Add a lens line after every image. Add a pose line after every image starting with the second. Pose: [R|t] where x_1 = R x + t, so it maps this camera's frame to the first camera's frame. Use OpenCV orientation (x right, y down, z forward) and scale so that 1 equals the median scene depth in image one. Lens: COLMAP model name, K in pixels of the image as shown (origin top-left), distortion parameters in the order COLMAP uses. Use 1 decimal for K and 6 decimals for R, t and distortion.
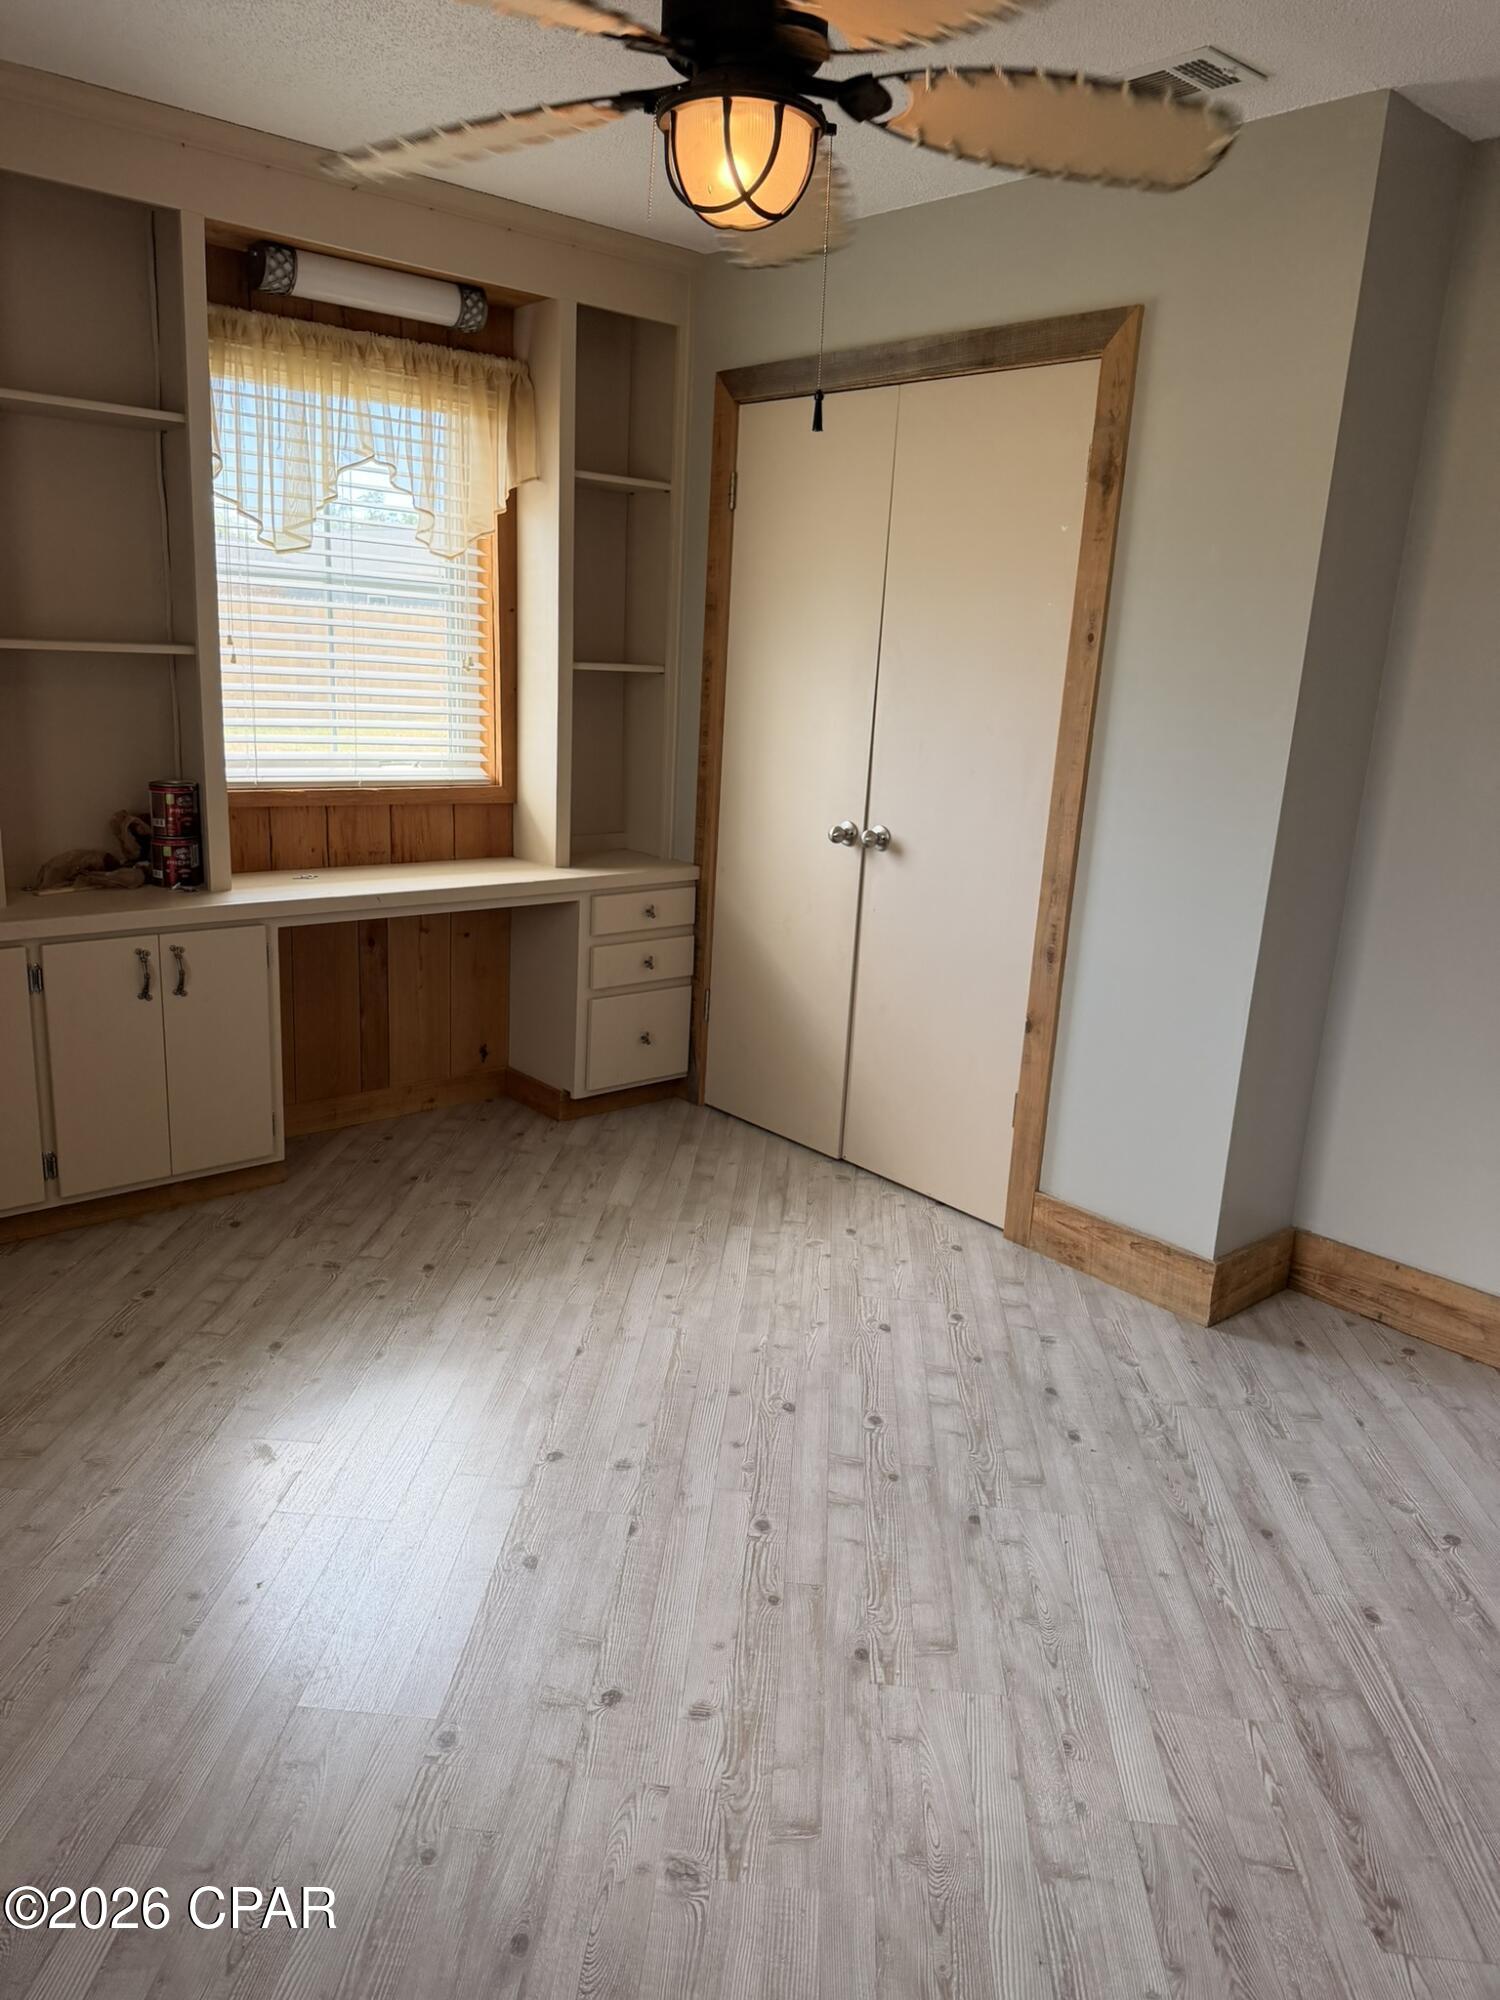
lens RADIAL K [[1397.3, 0, 753.8], [0, 1397.3, 1003.4], [0, 0, 1]] dist [0.138106, -0.206997]
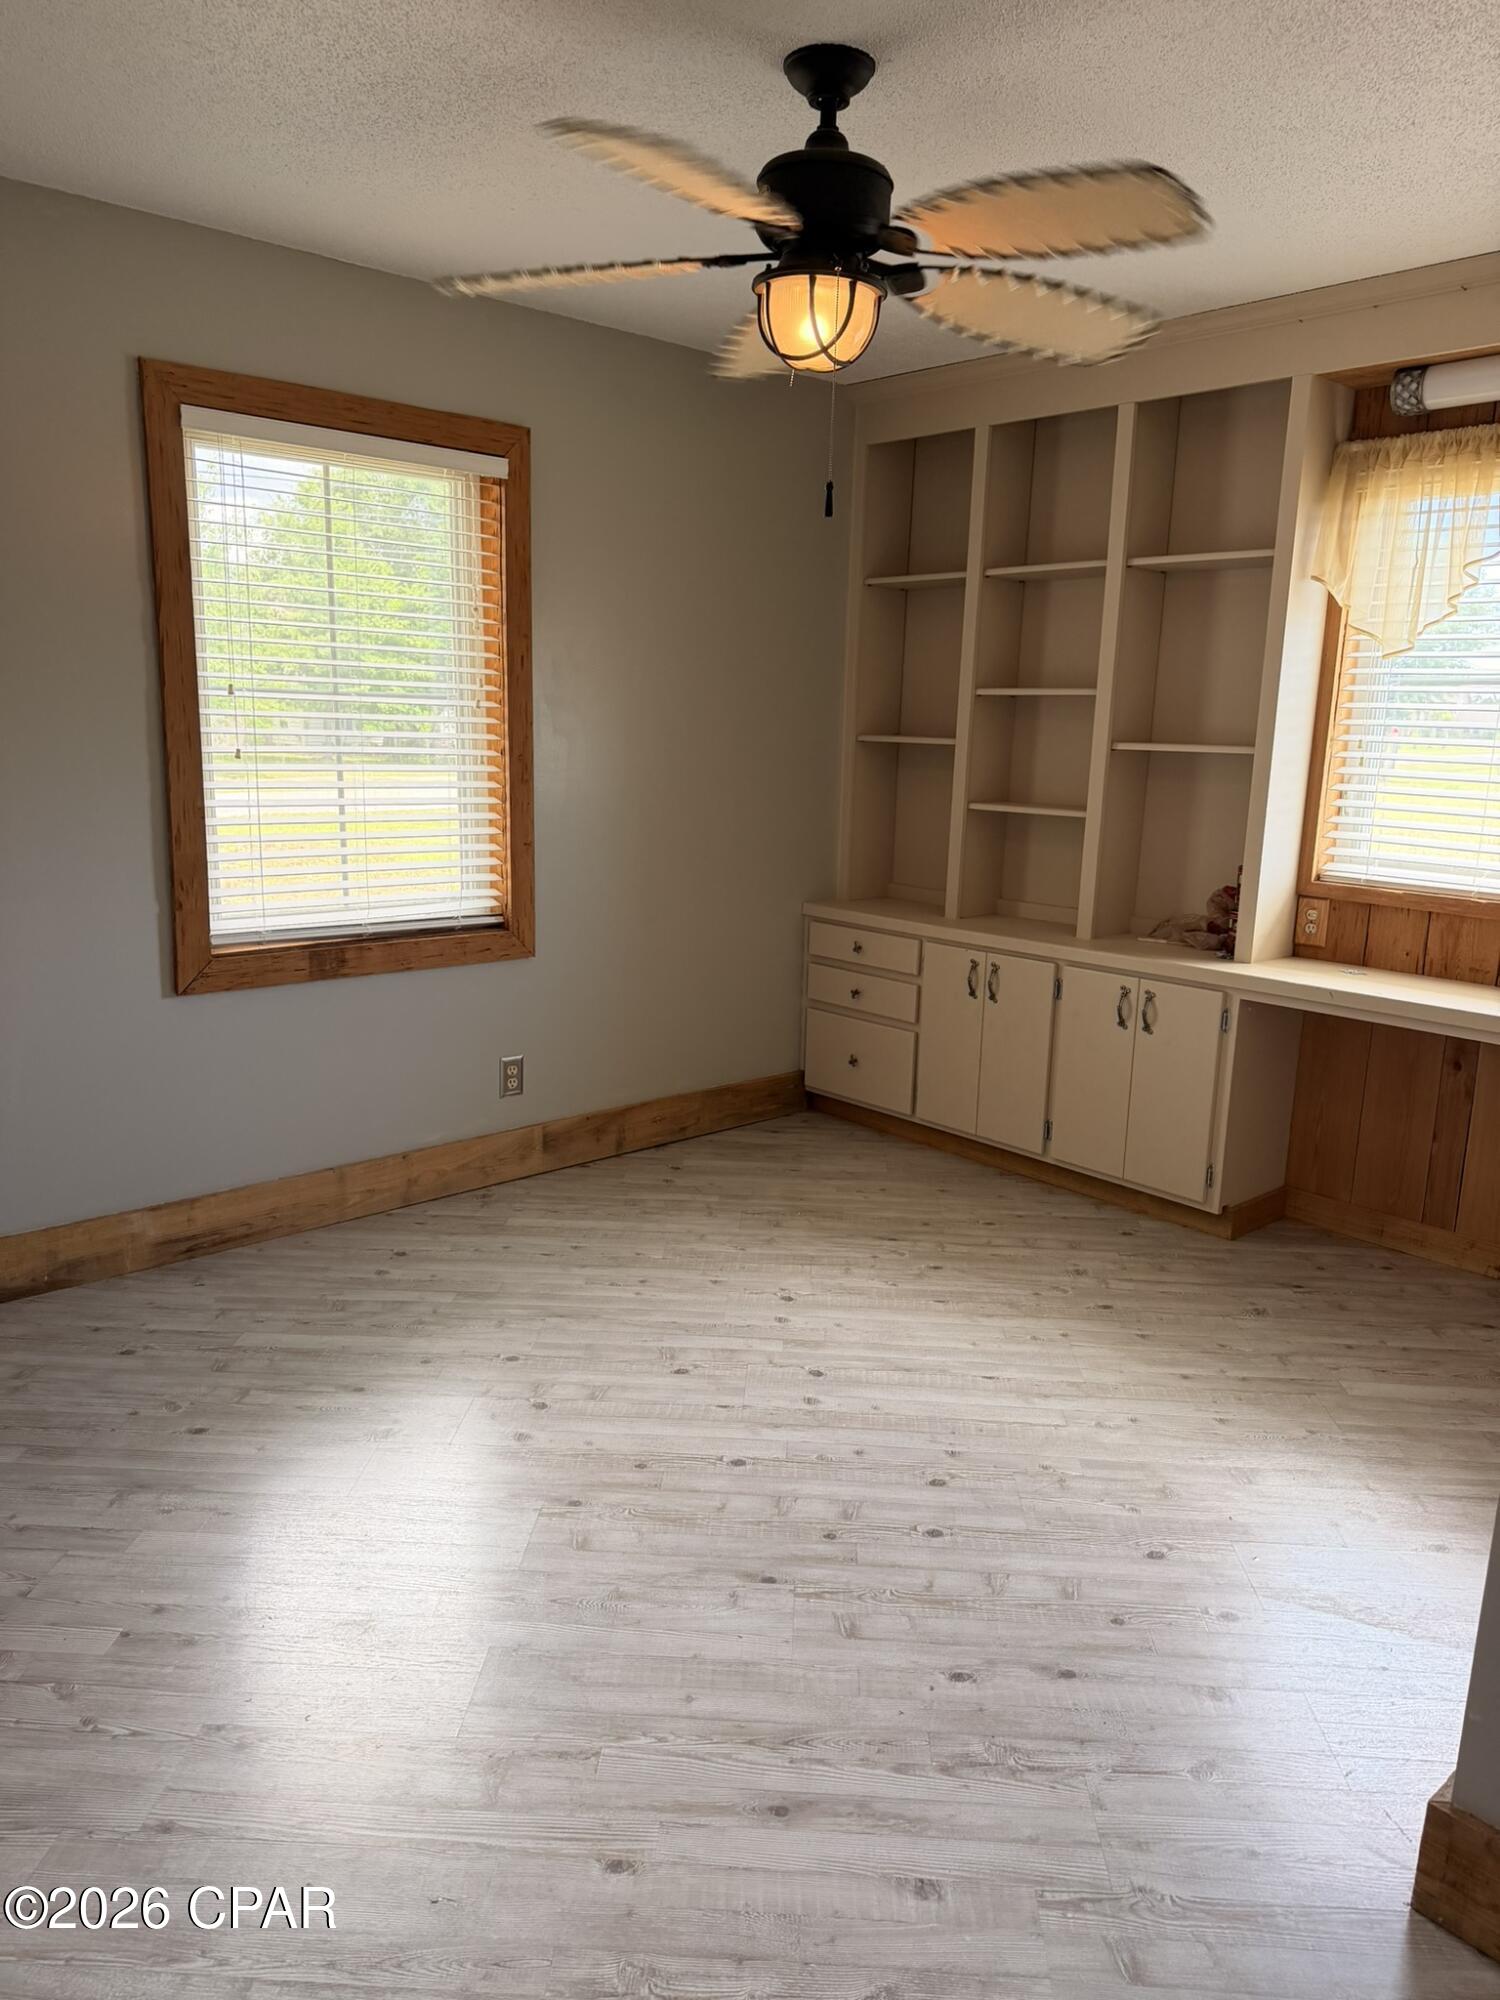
lens RADIAL K [[1420.5, 0, 753.4], [0, 1420.5, 979.1], [0, 0, 1]] dist [0.153321, -0.135587]
pose [[0.022862, 0.132868, -0.990870, 0.828026], [-0.276613, 0.953277, 0.121445, -0.109521], [0.960710, 0.271311, 0.058547, 0.631075]]
